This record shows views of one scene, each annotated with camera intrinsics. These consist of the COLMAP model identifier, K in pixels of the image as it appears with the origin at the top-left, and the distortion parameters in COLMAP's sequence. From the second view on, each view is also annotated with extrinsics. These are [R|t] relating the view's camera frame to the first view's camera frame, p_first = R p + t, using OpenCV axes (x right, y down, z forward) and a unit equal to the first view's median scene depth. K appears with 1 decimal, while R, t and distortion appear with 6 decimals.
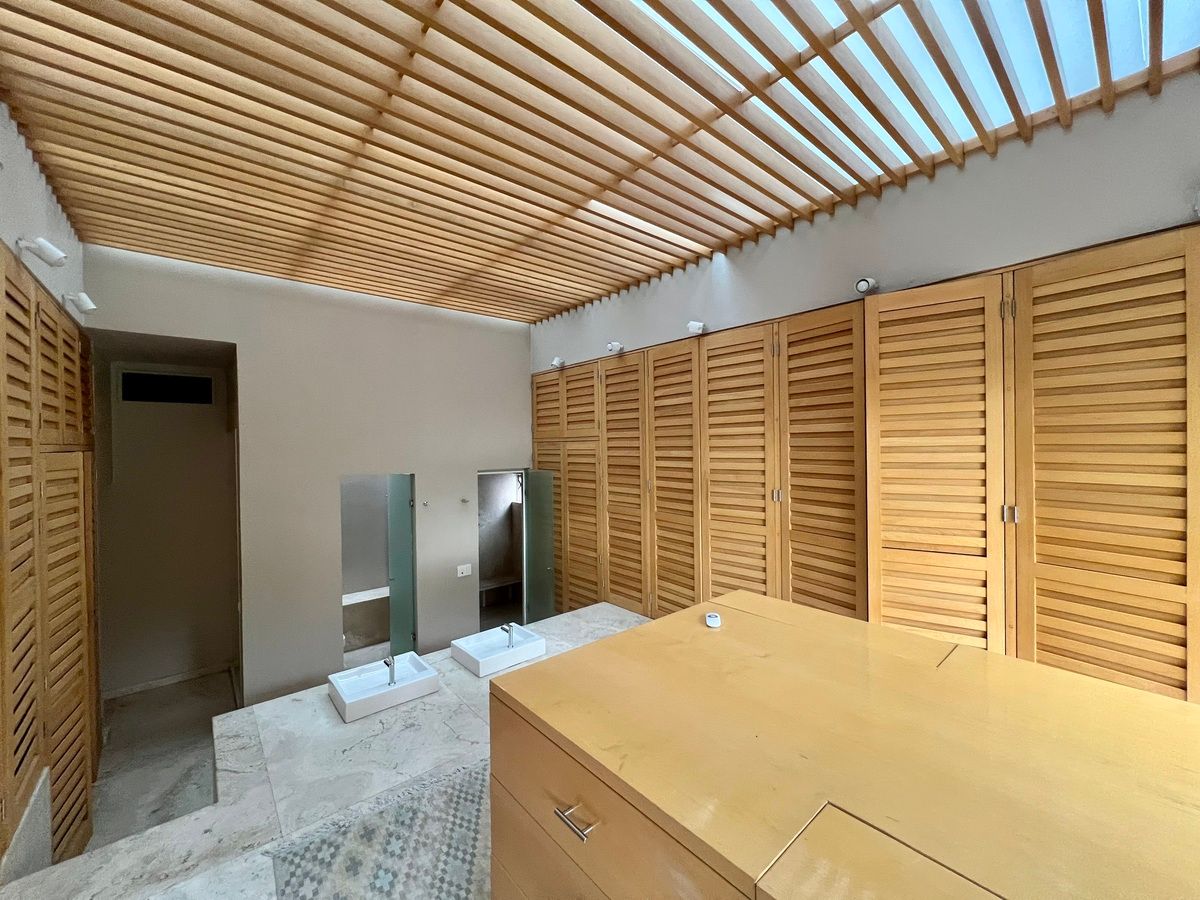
lens RADIAL K [[477.4, 0, 593.9], [0, 477.4, 452.3], [0, 0, 1]] dist [0.015874, -0.000670]
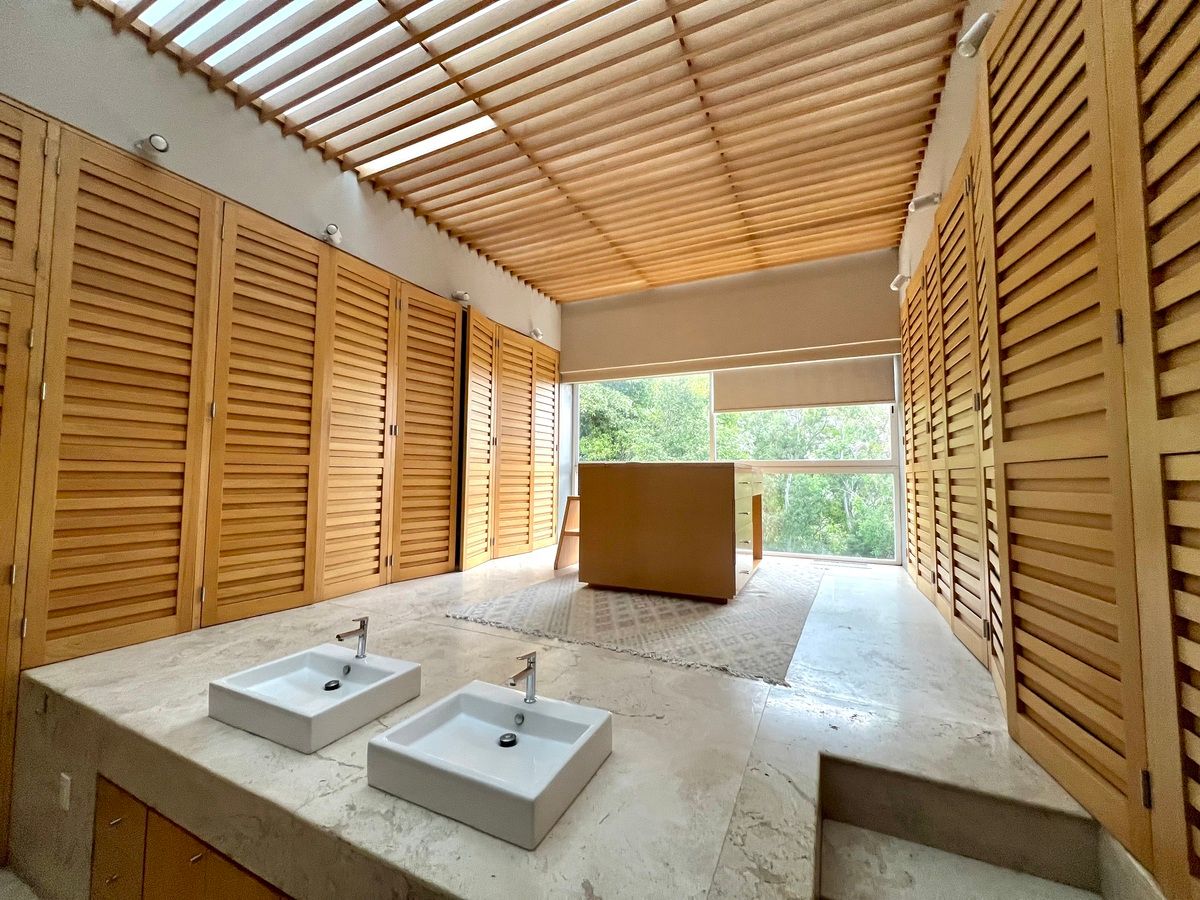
lens RADIAL K [[477.4, 0, 597.7], [0, 477.4, 446.1], [0, 0, 1]] dist [0.015874, -0.000670]
pose [[-0.406575, 0.067144, 0.911147, -0.820337], [0.009306, 0.997548, -0.069358, 0.204914], [-0.913570, -0.019720, -0.406203, 0.993178]]
